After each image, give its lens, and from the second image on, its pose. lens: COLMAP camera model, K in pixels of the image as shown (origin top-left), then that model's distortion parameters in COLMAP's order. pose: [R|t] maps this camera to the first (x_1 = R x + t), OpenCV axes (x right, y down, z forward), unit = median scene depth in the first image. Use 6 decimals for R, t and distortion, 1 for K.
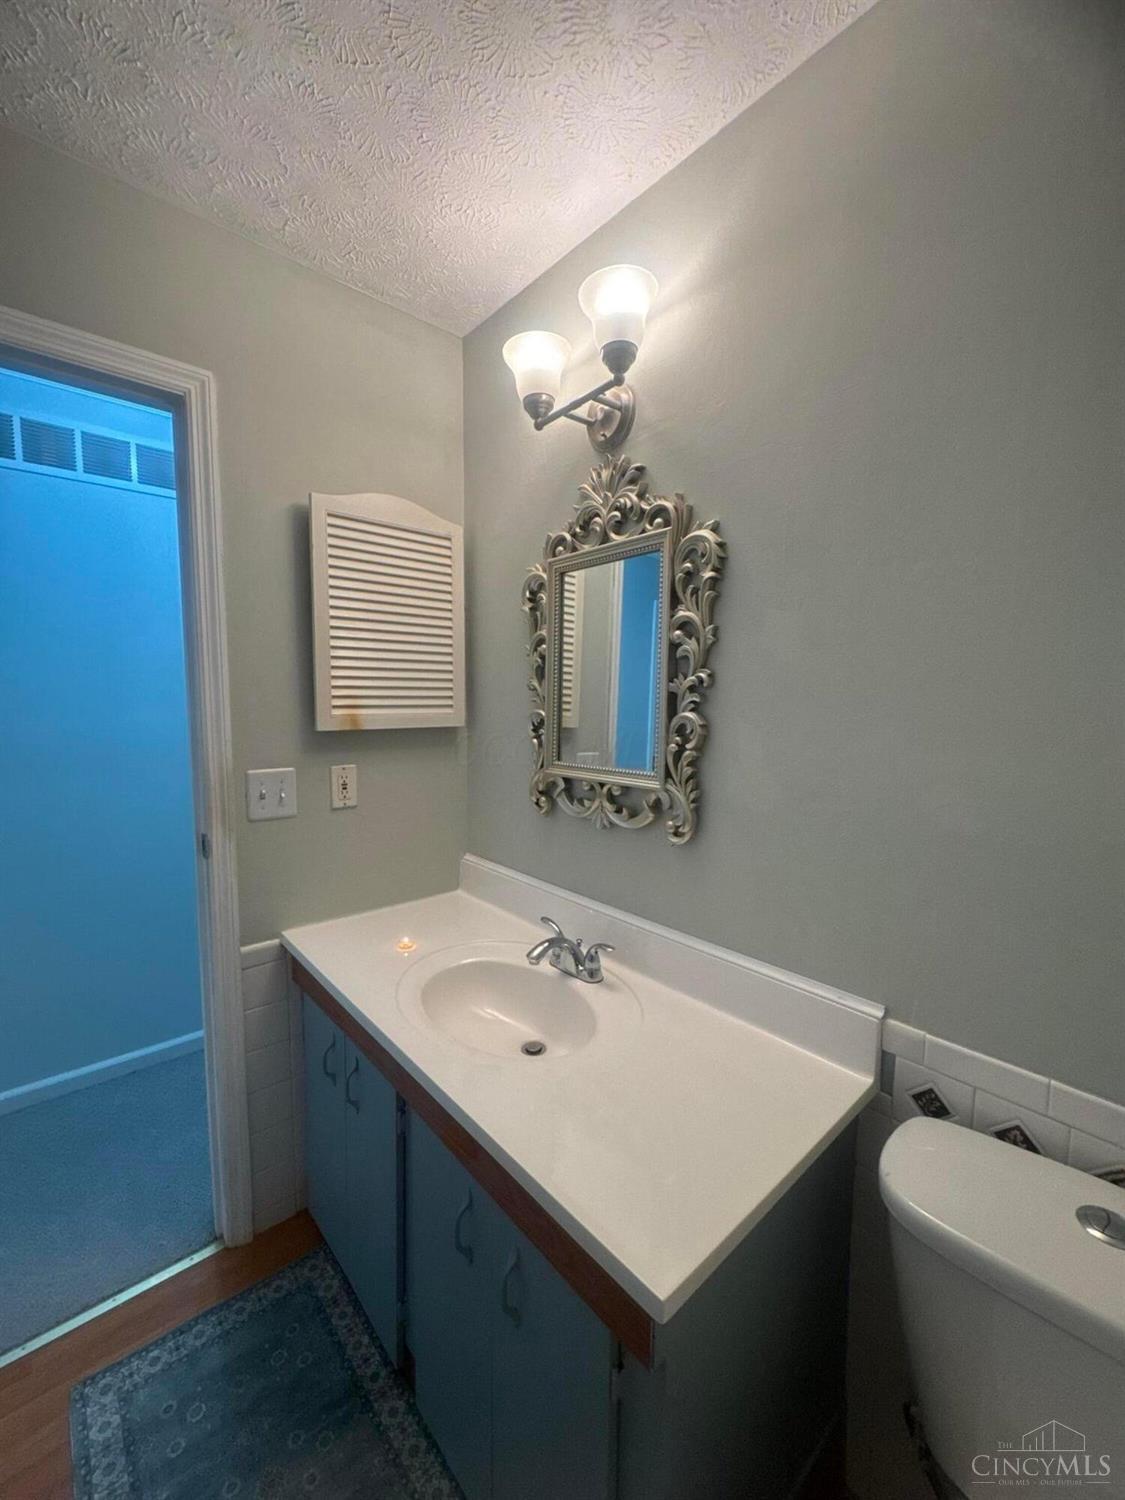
lens RADIAL K [[599.6, 0, 561.9], [0, 599.6, 747.6], [0, 0, 1]] dist [-0.005953, 0.001125]
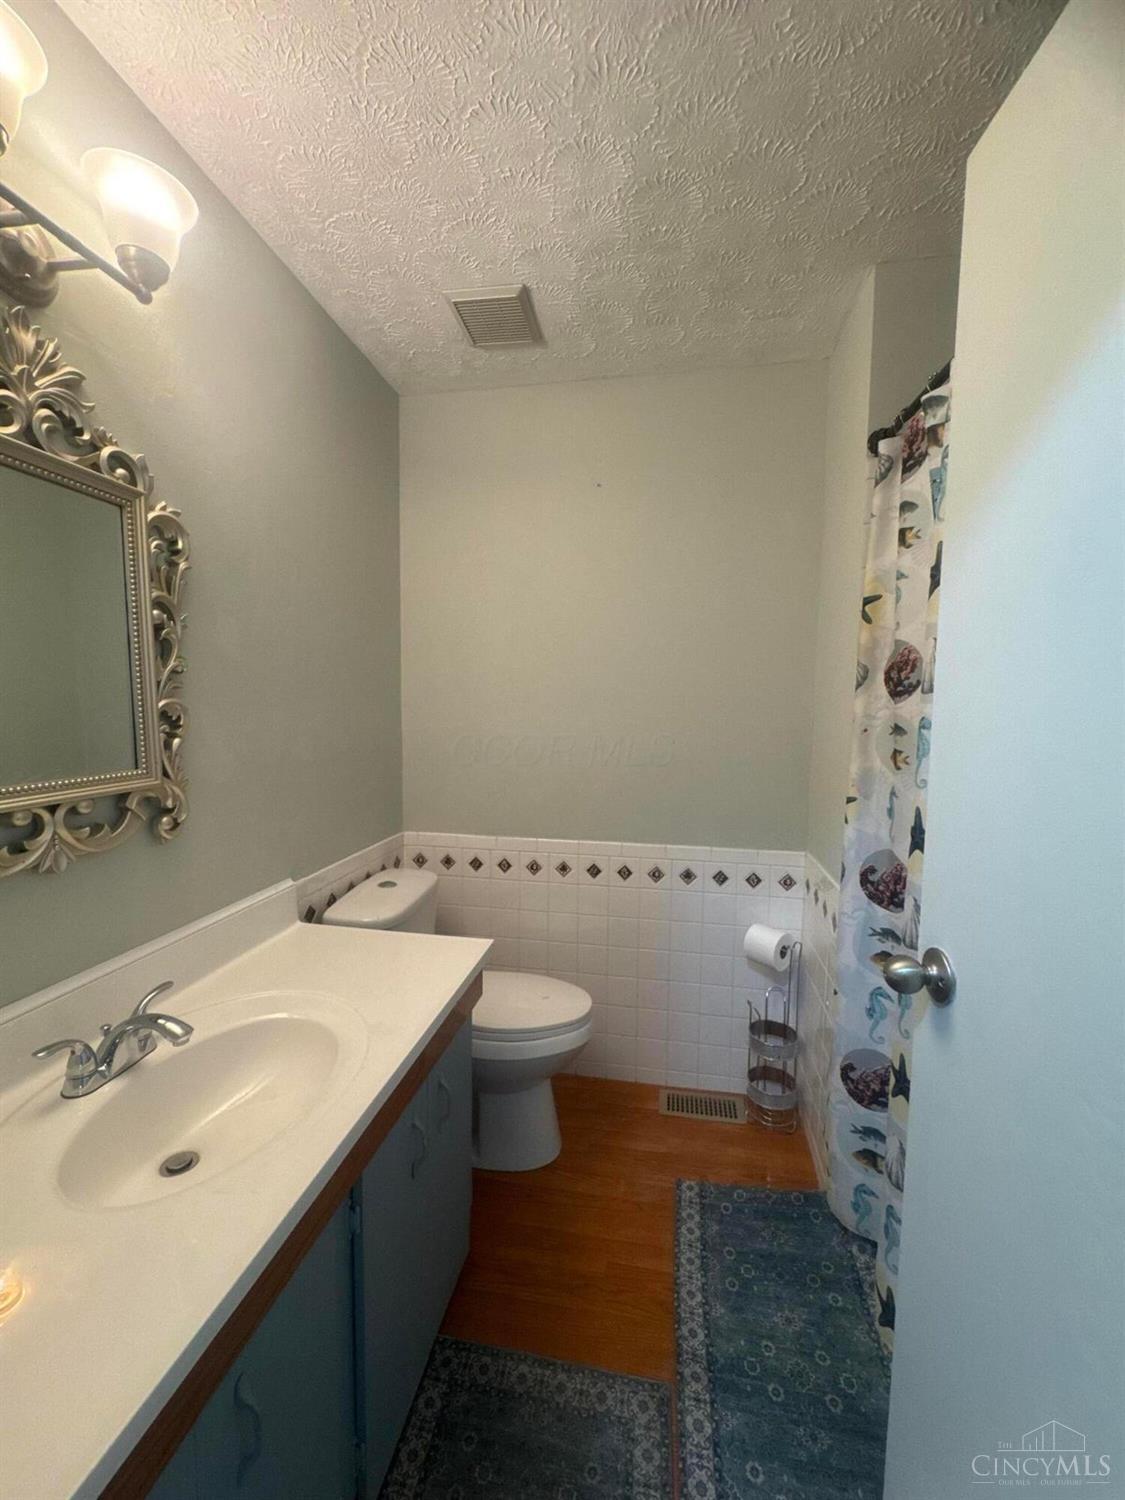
lens RADIAL K [[599.6, 0, 561.9], [0, 599.6, 747.6], [0, 0, 1]] dist [-0.005953, 0.001125]
pose [[-0.613858, -0.072959, 0.786038, -0.905187], [0.050791, 0.990007, 0.131556, -0.072044], [-0.787781, 0.120680, -0.604018, 1.057741]]
